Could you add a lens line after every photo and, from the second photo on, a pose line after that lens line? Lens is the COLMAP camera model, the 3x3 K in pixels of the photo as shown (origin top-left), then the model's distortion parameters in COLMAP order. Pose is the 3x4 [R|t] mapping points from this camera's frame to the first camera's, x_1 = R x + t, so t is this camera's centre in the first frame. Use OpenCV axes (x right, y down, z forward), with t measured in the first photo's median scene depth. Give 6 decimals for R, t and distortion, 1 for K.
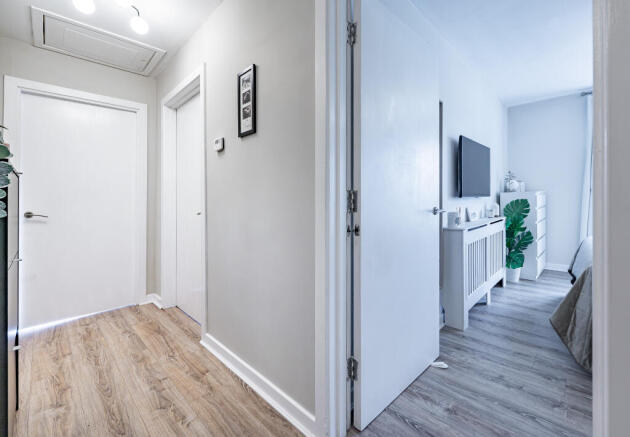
lens RADIAL K [[277.3, 0, 337.8], [0, 277.3, 202.5], [0, 0, 1]] dist [-0.003265, -0.000848]
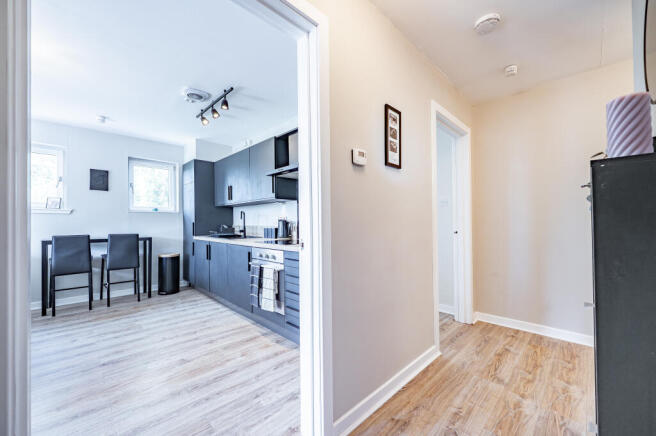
lens RADIAL K [[265.0, 0, 329.2], [0, 265.0, 219.1], [0, 0, 1]] dist [-0.001913, -0.000012]
pose [[0.033643, 0.012944, 0.999350, -1.423780], [0.004076, 0.999906, -0.013088, -0.023693], [-0.999426, 0.004514, 0.033587, 1.249662]]
